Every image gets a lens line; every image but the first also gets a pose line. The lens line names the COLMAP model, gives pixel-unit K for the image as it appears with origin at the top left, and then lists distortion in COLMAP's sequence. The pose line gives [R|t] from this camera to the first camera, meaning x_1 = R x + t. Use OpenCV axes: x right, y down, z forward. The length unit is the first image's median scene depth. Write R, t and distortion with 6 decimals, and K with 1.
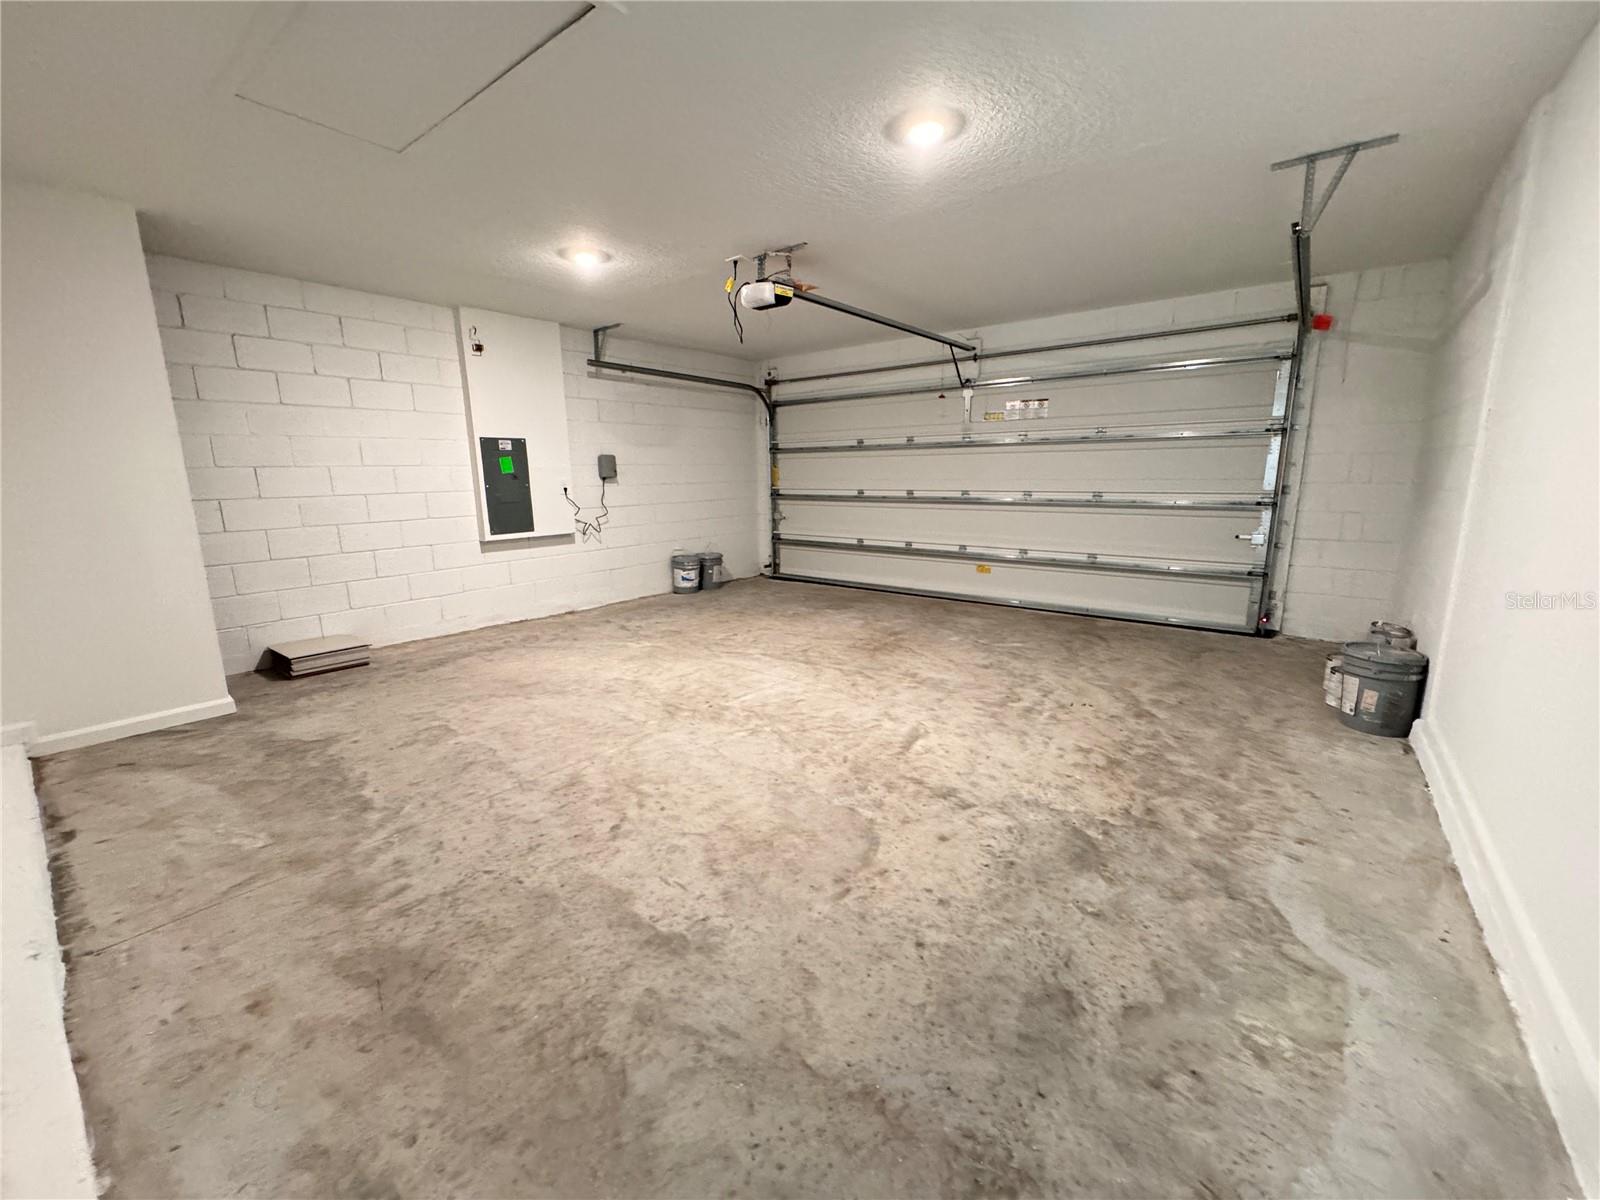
lens RADIAL K [[638.0, 0, 800.0], [0, 638.0, 599.0], [0, 0, 1]] dist [-0.003824, 0.000204]
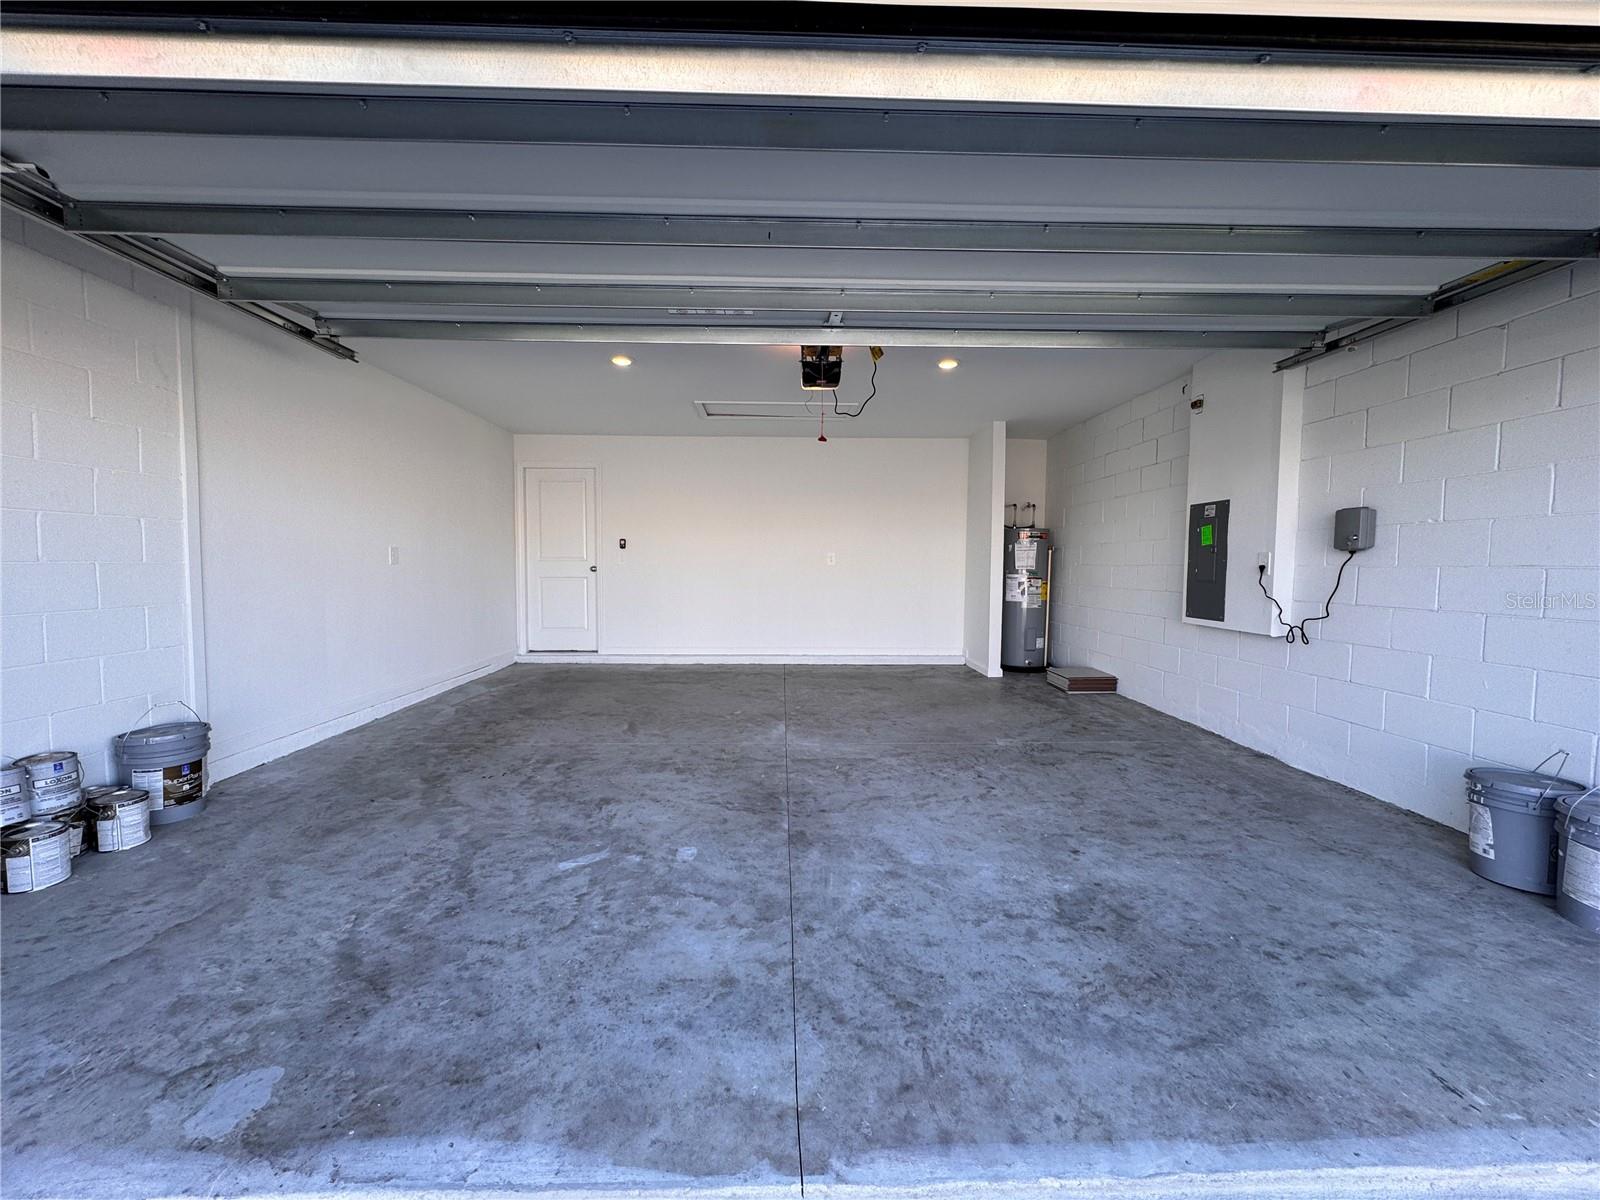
lens RADIAL K [[638.0, 0, 797.2], [0, 638.0, 597.6], [0, 0, 1]] dist [-0.003824, 0.000204]
pose [[-0.766558, 0.043363, -0.640710, 0.613133], [-0.120615, 0.970239, 0.209971, -0.319427], [0.630747, 0.238234, -0.738514, 1.711688]]
